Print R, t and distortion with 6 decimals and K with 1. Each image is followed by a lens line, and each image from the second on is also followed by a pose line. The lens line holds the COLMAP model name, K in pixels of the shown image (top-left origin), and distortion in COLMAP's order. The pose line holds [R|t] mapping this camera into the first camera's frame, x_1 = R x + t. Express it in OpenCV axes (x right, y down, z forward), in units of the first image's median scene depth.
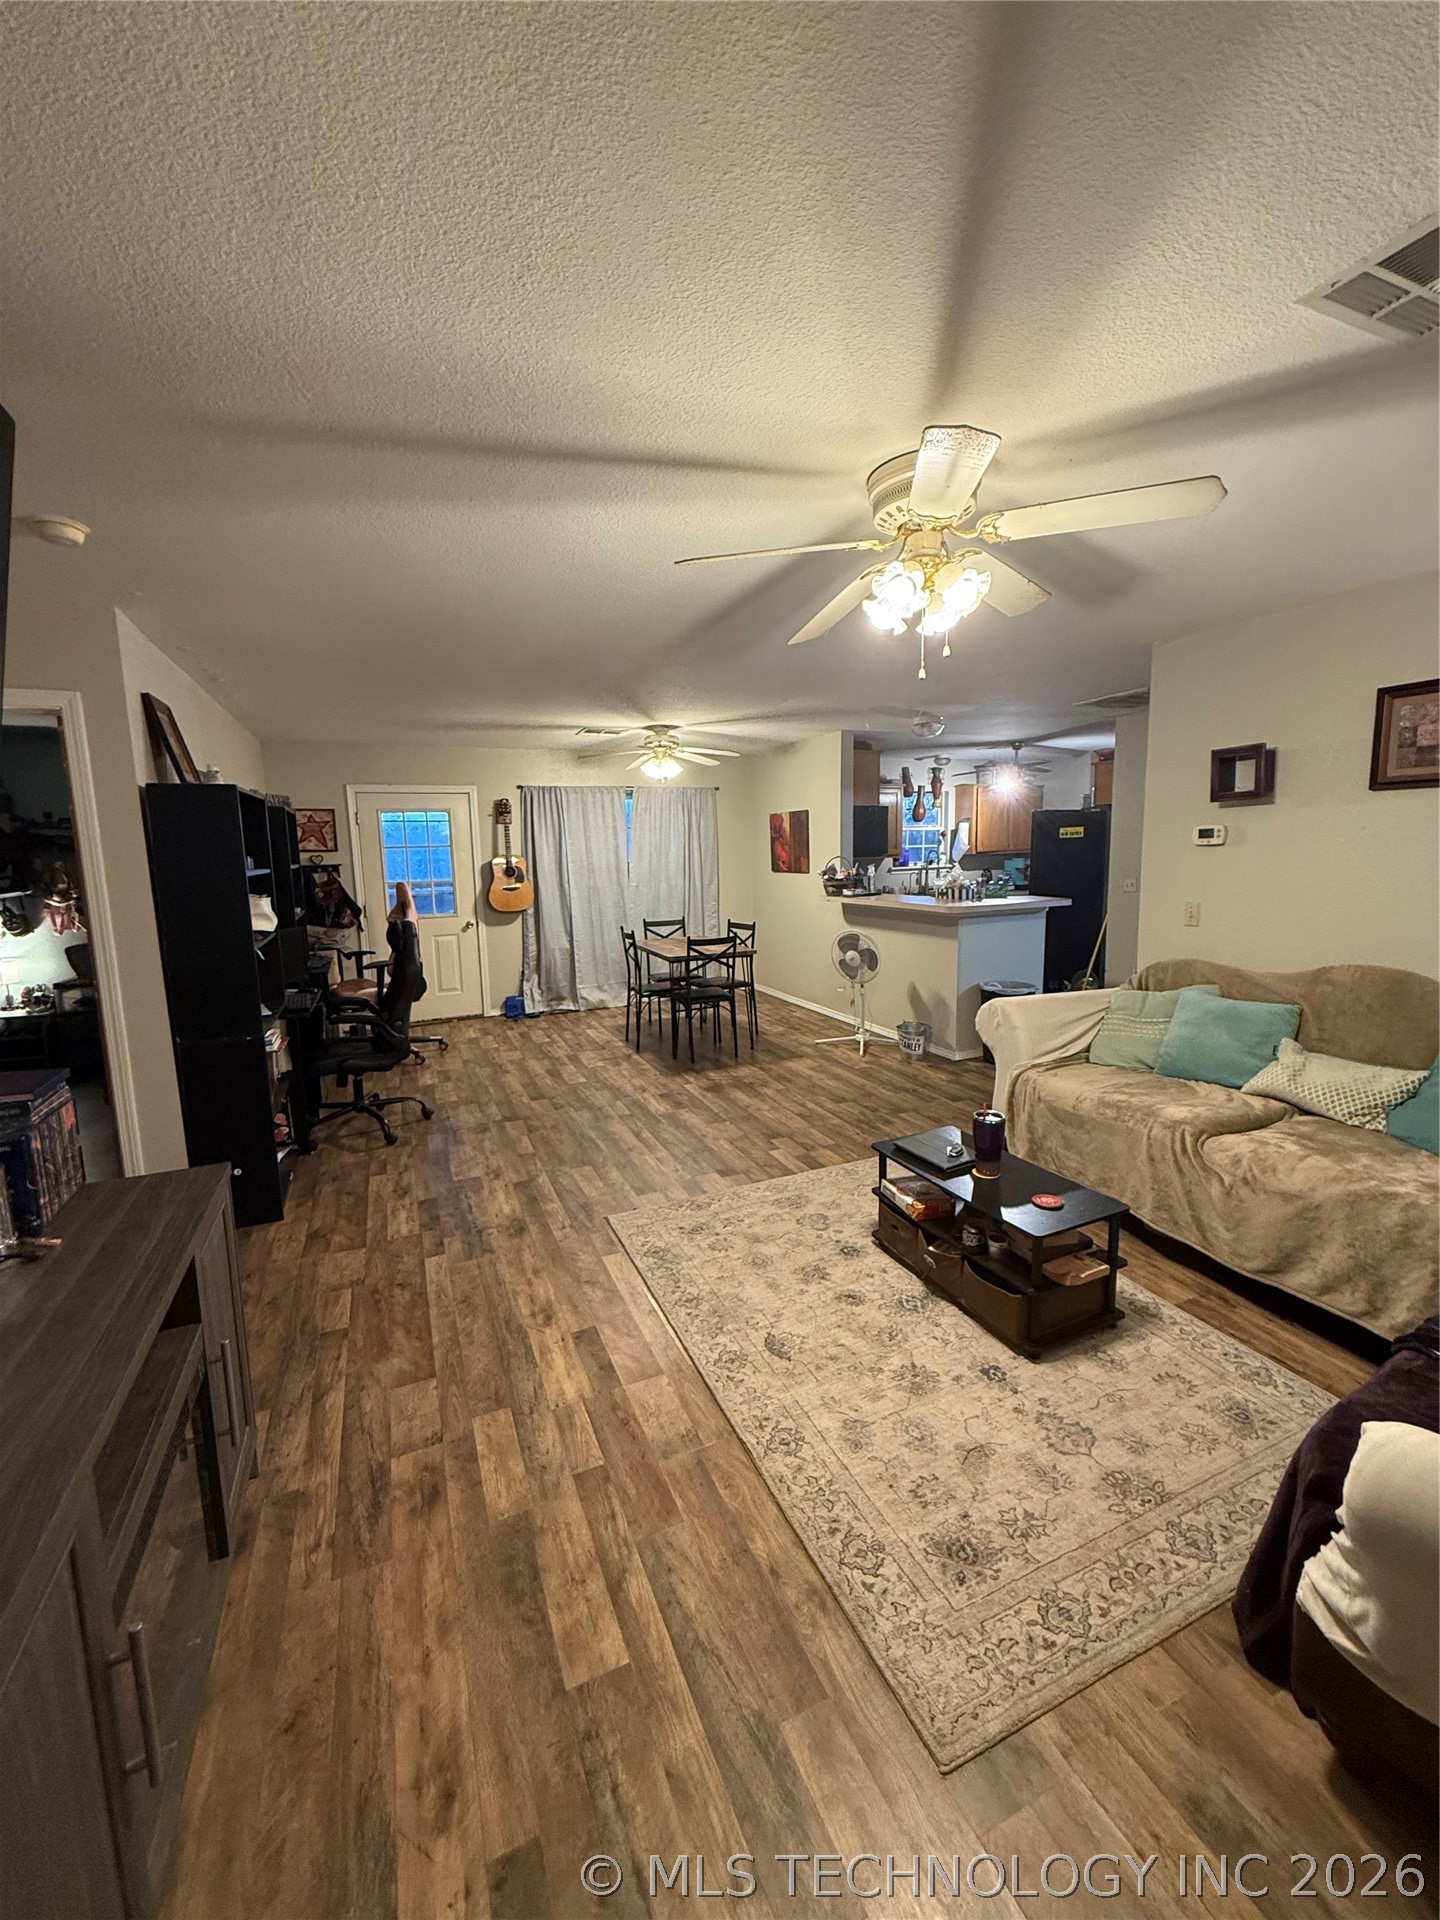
lens RADIAL K [[766.0, 0, 719.6], [0, 766.0, 956.0], [0, 0, 1]] dist [0.003925, -0.000125]
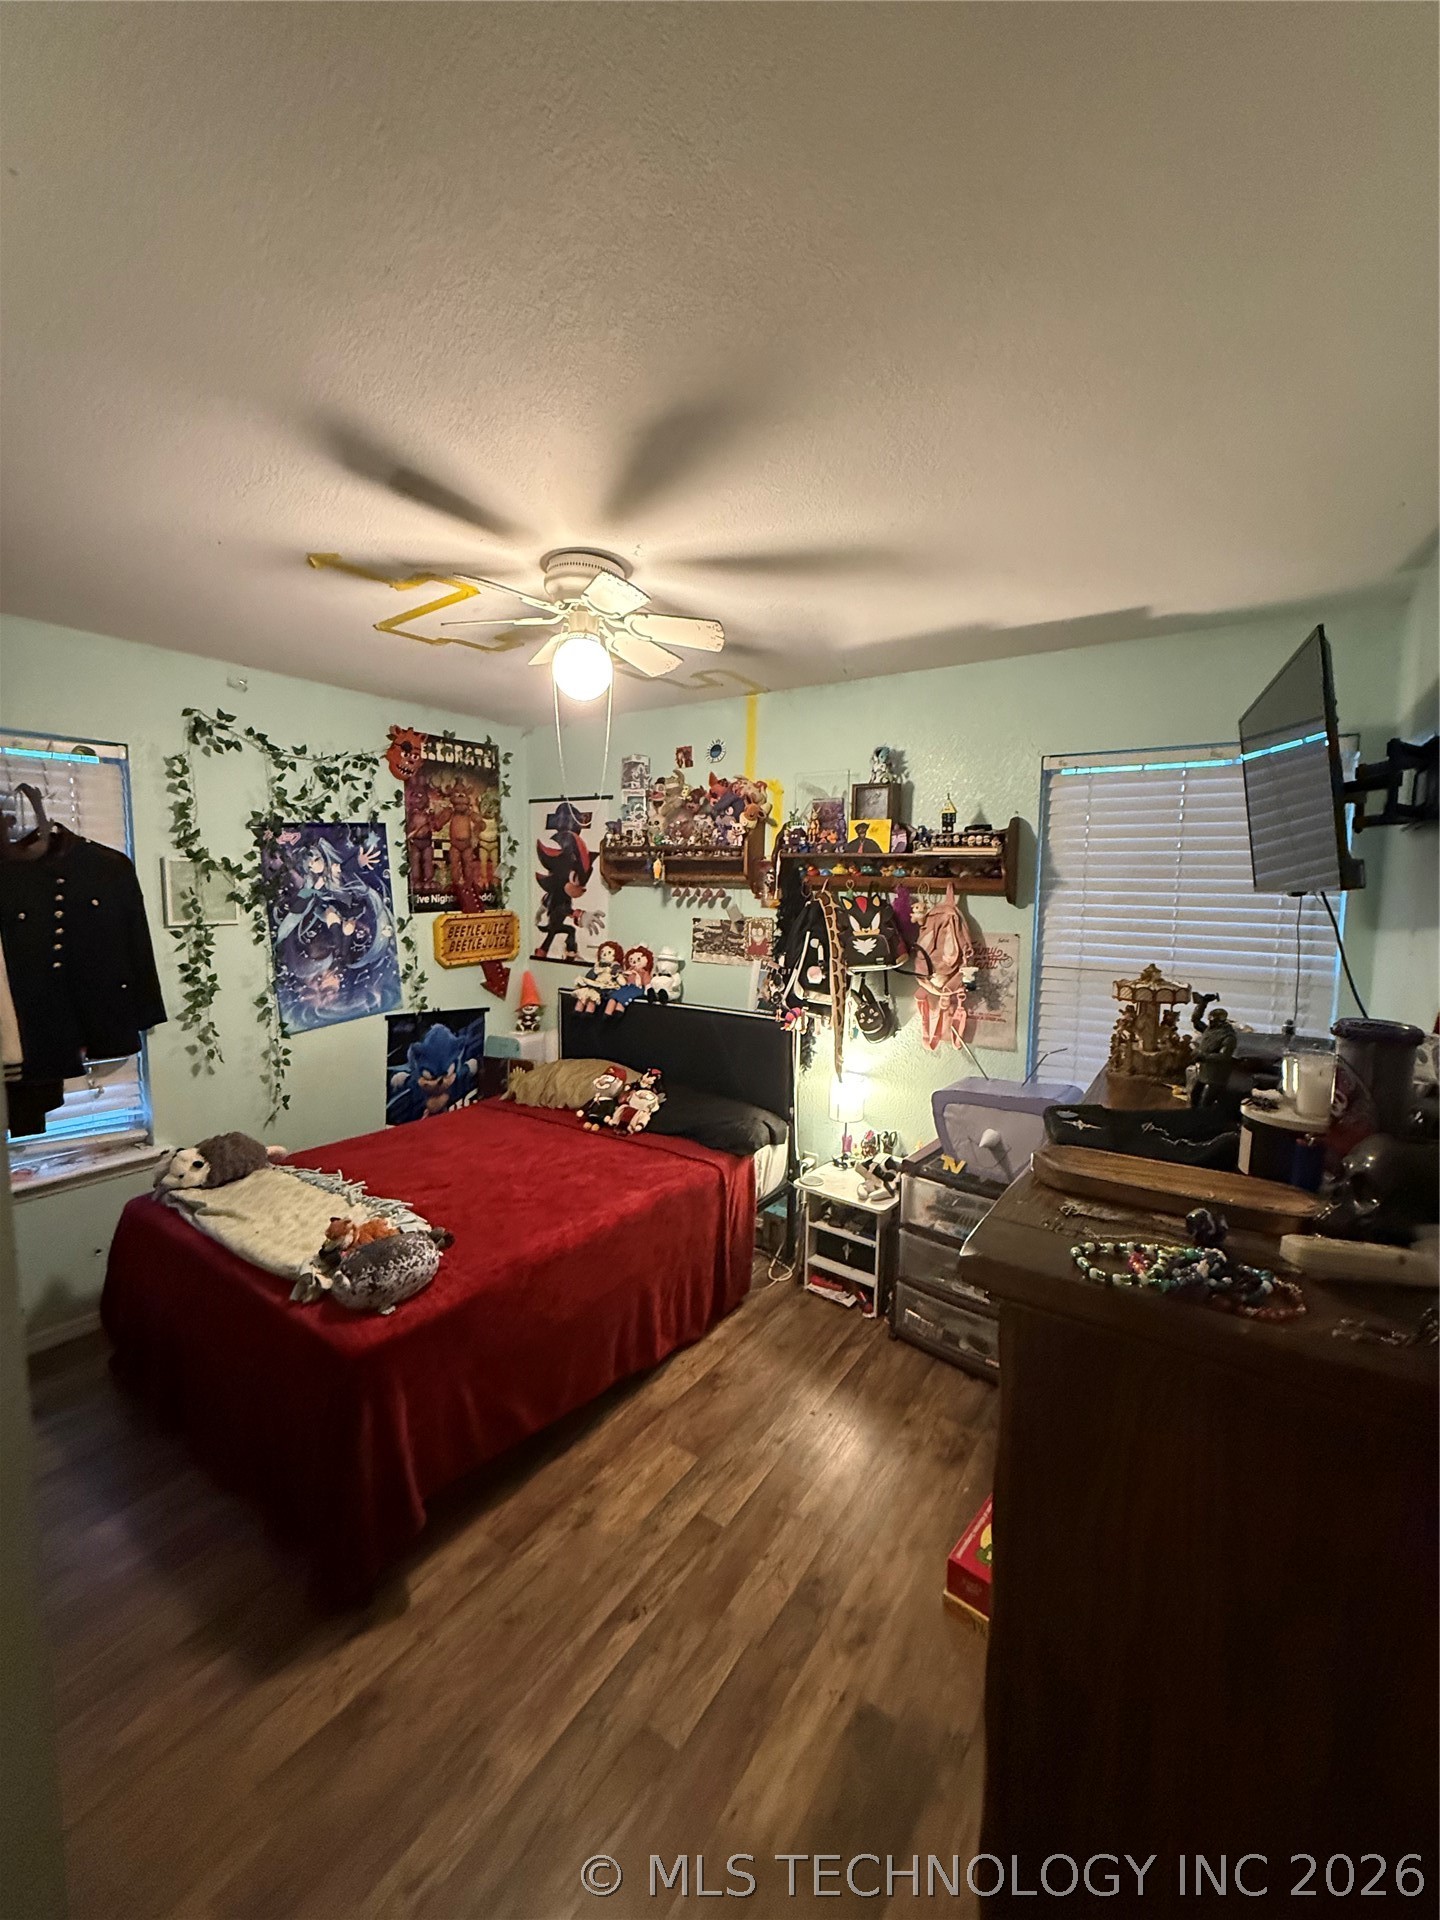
lens RADIAL K [[766.0, 0, 714.6], [0, 766.0, 961.2], [0, 0, 1]] dist [0.003925, -0.000125]
pose [[0.528141, 0.121406, -0.840433, -0.632371], [-0.137187, 0.988924, 0.056646, -0.120005], [0.838002, 0.085380, 0.538947, 0.737429]]
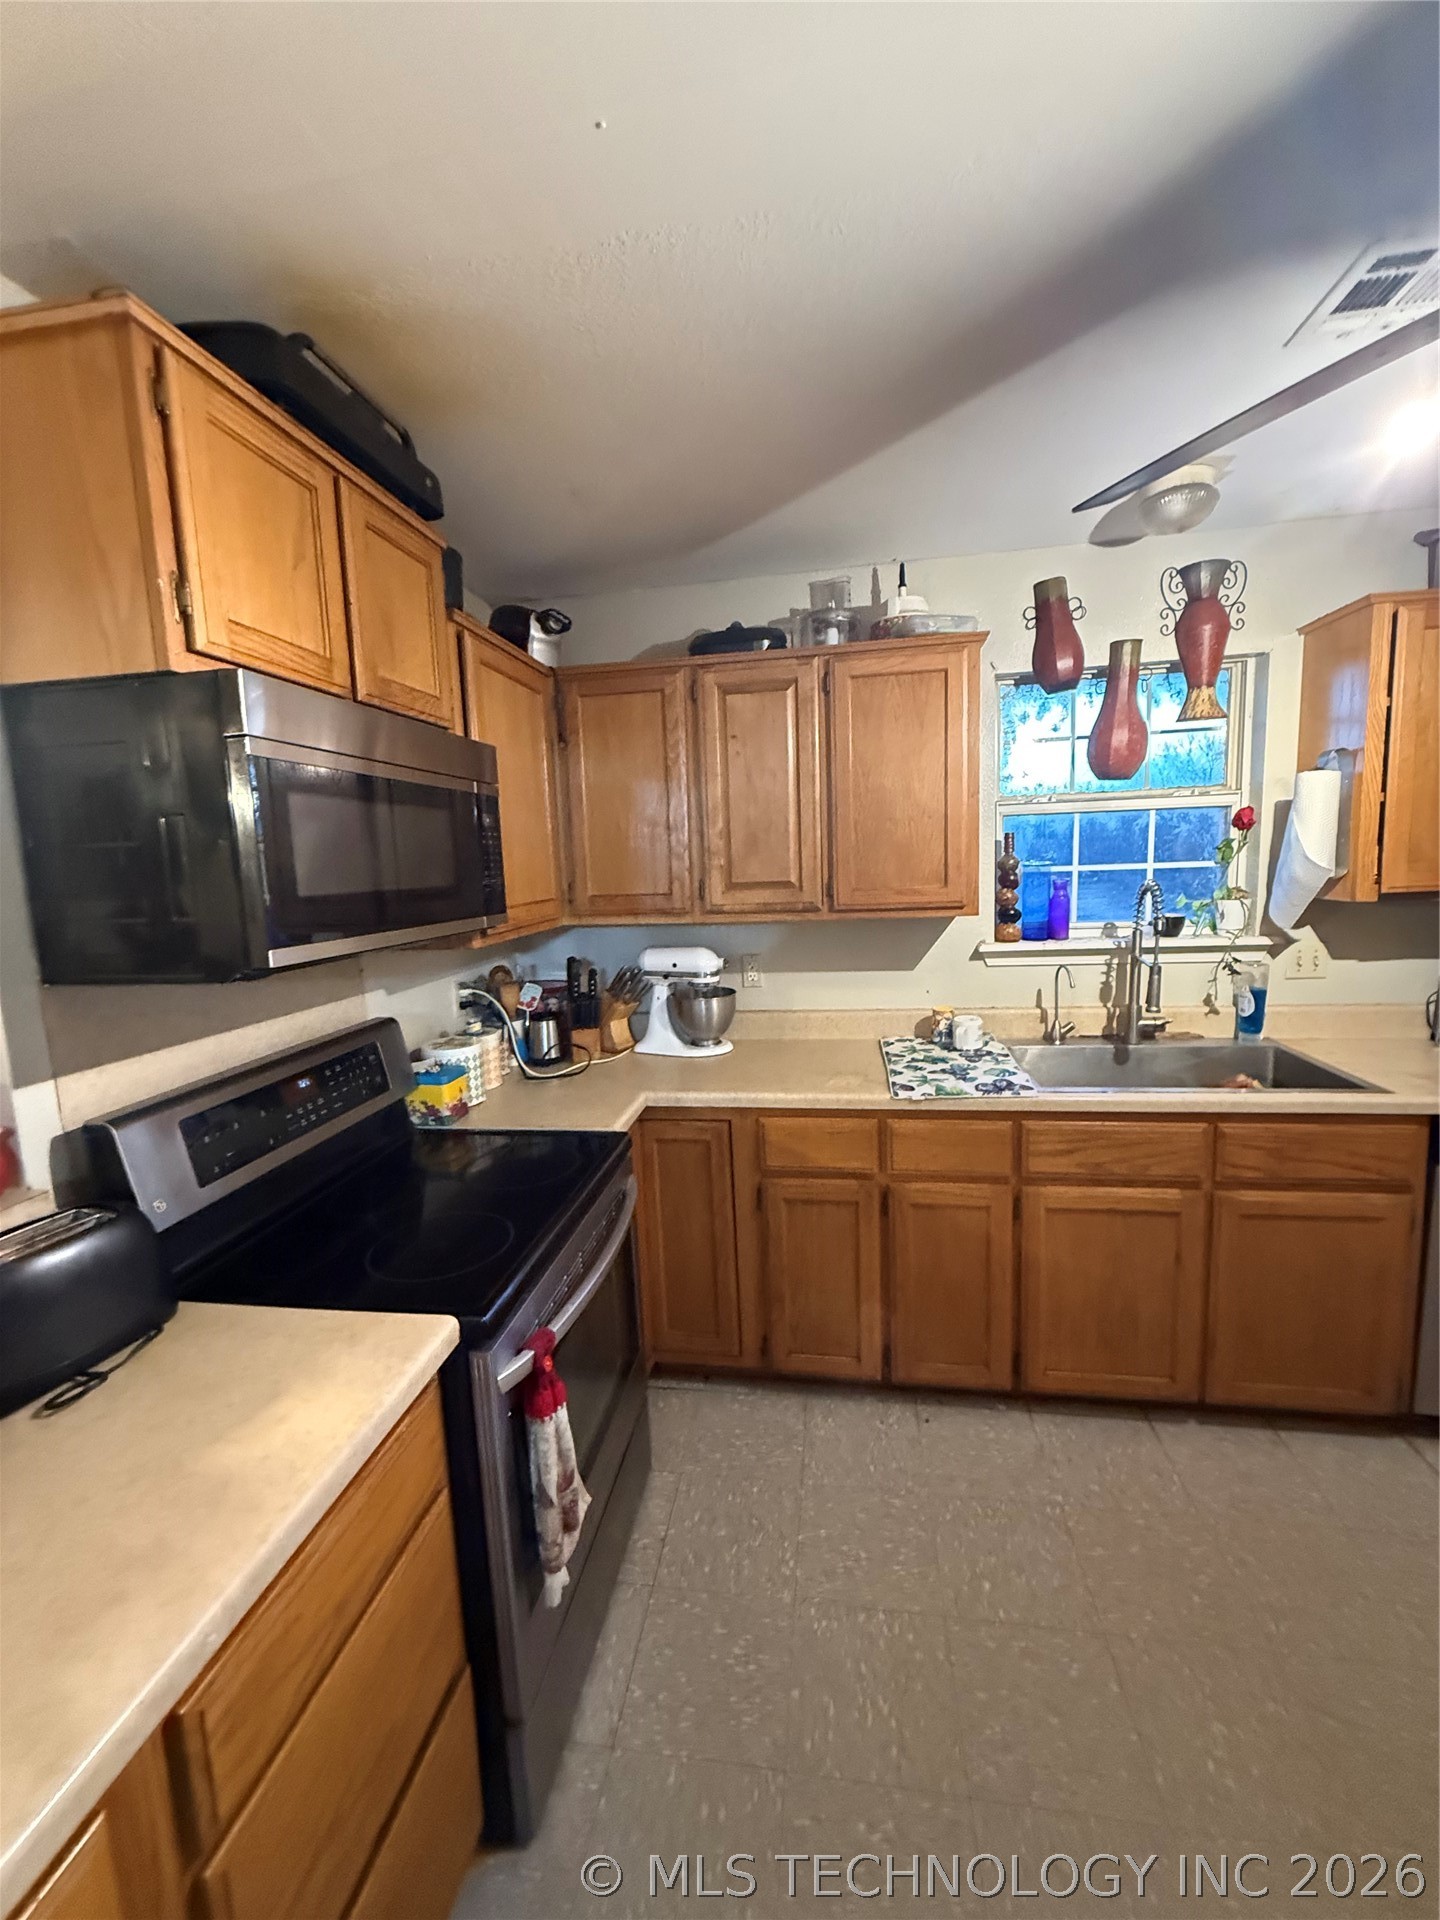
lens RADIAL K [[766.0, 0, 719.7], [0, 766.0, 959.8], [0, 0, 1]] dist [0.003925, -0.000125]
pose [[0.841849, 0.054458, -0.536959, 0.551516], [-0.051391, 0.998464, 0.020691, -0.206458], [0.537261, 0.010176, 0.843355, 1.314701]]
